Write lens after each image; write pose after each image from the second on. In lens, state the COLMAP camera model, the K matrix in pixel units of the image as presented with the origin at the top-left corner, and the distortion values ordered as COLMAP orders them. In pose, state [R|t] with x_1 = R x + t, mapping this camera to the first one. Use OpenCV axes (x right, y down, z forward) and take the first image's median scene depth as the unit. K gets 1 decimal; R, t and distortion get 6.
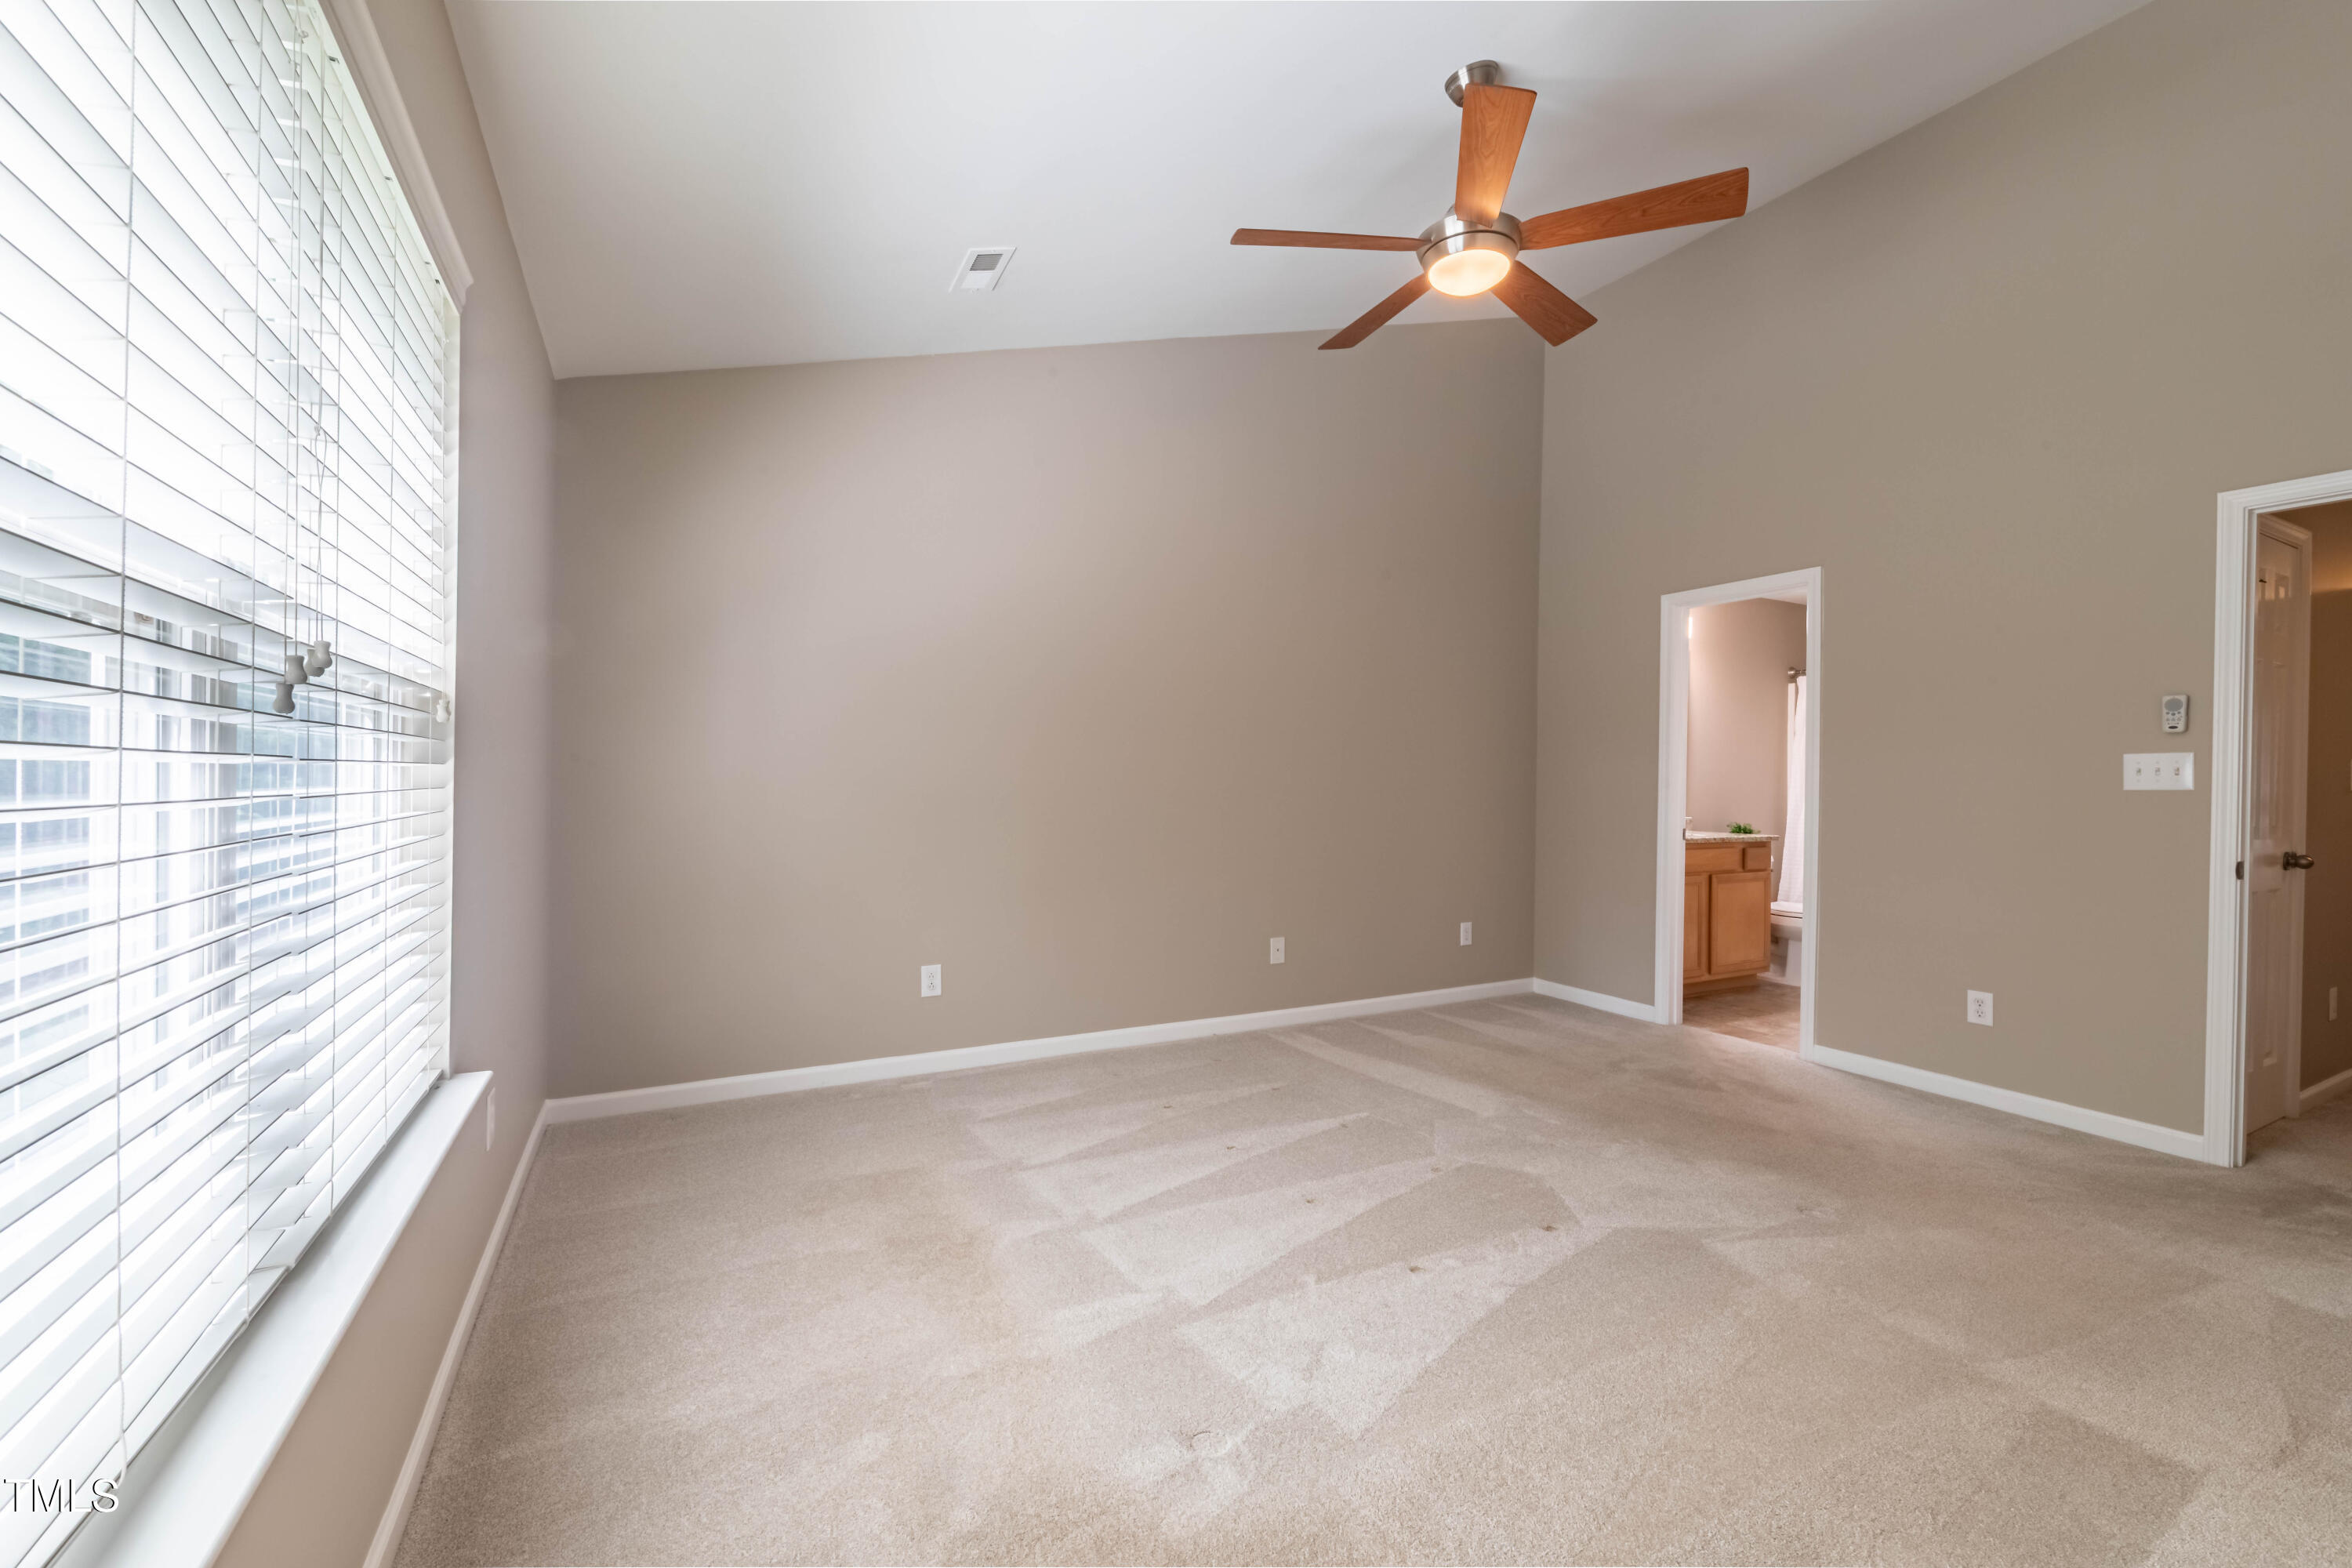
lens RADIAL K [[947.9, 0, 1180.8], [0, 947.9, 790.6], [0, 0, 1]] dist [0.000924, -0.000640]
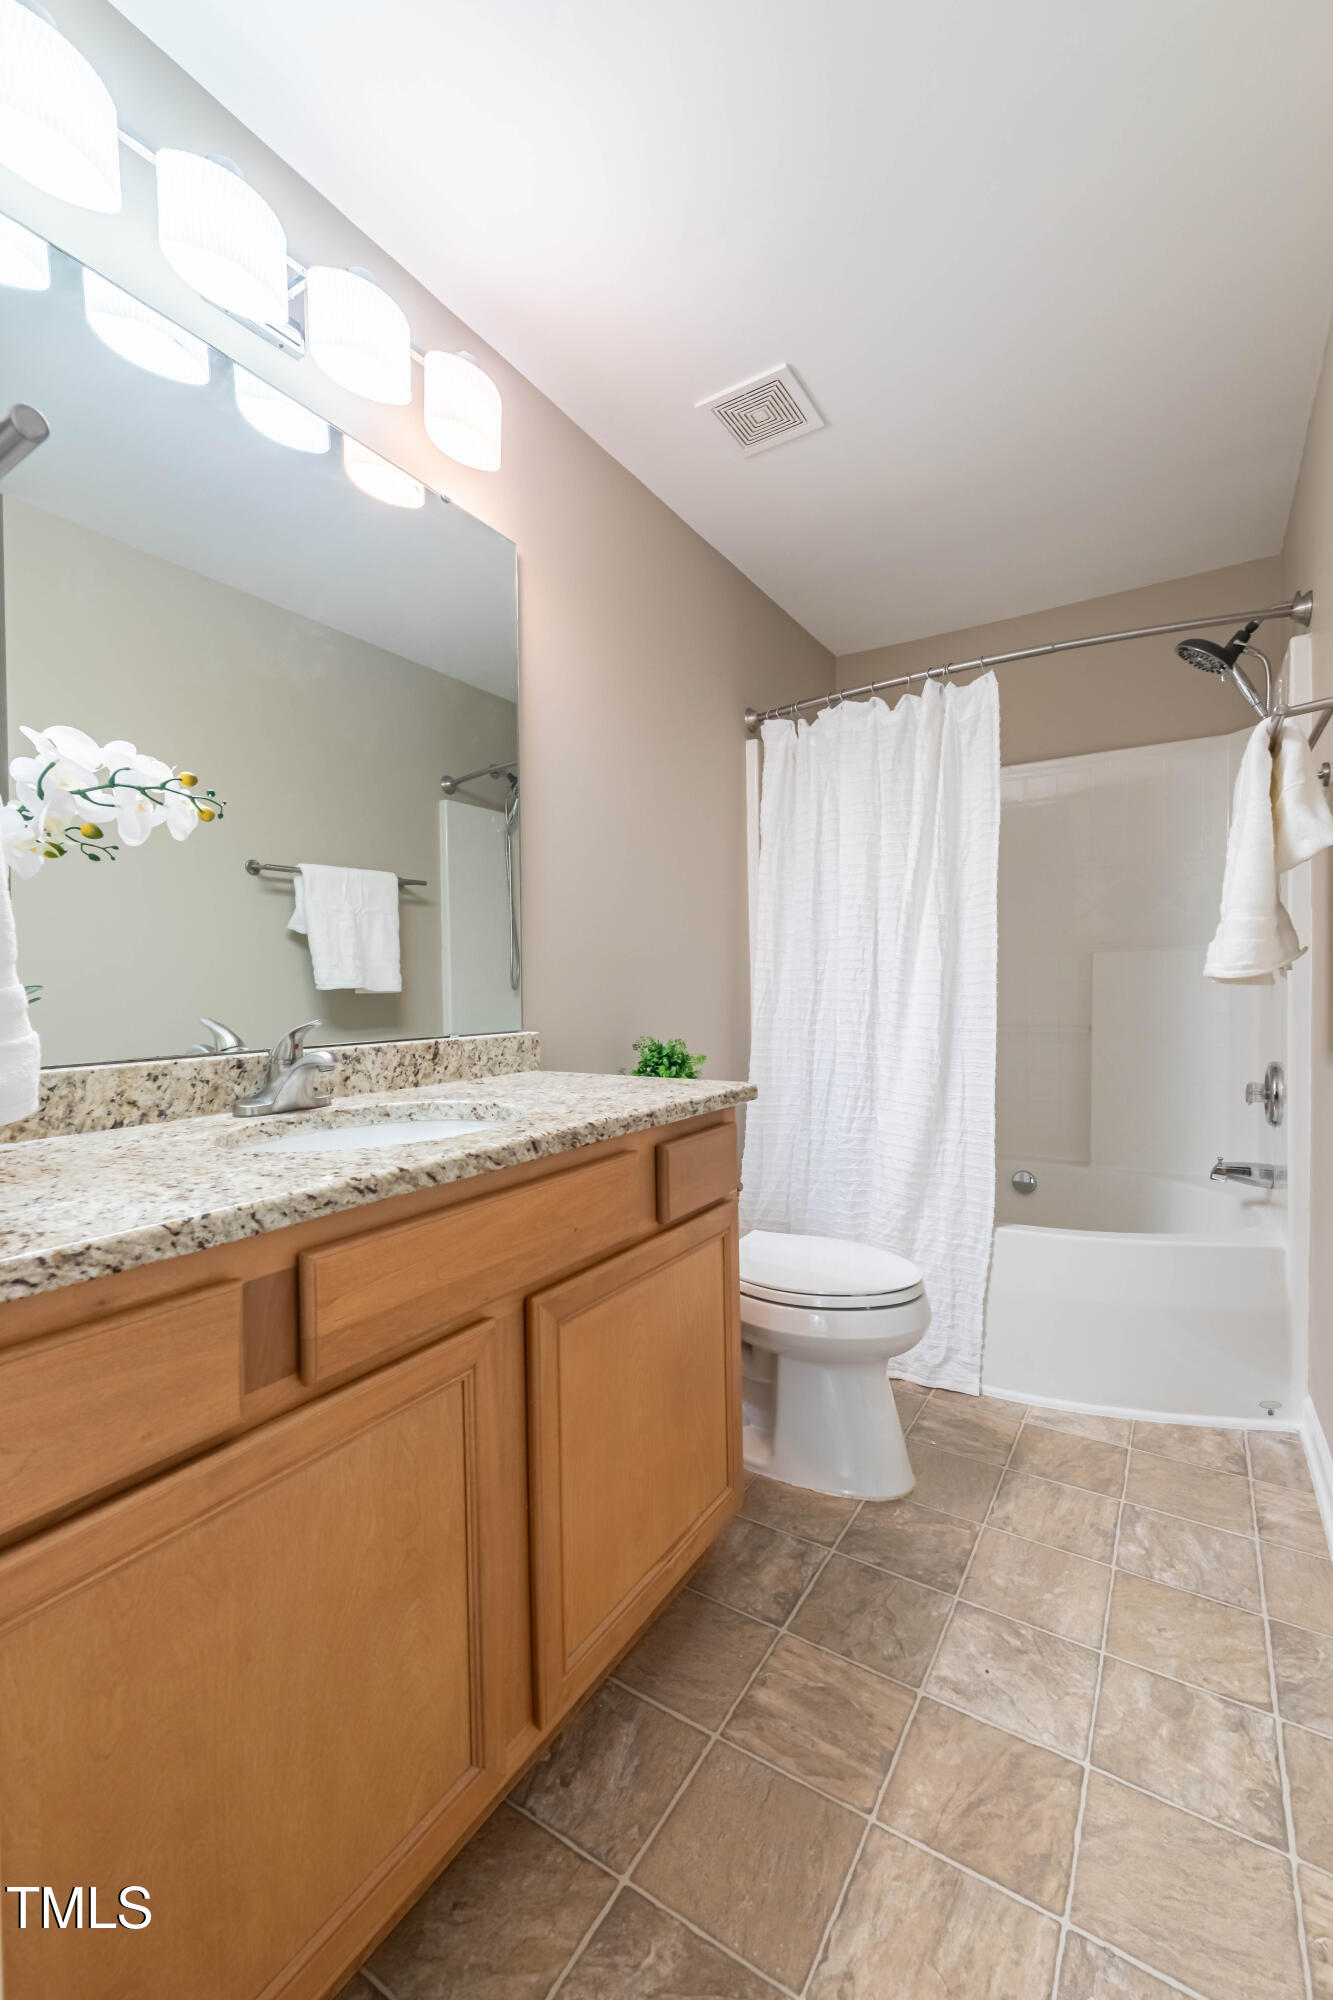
lens RADIAL K [[806.0, 0, 670.7], [0, 806.0, 997.2], [0, 0, 1]] dist [0.000924, -0.000640]
pose [[0.876805, -0.039869, 0.479190, 0.464360], [0.034506, 0.999204, 0.019997, 0.011099], [-0.479606, -0.000999, 0.877483, 0.754627]]
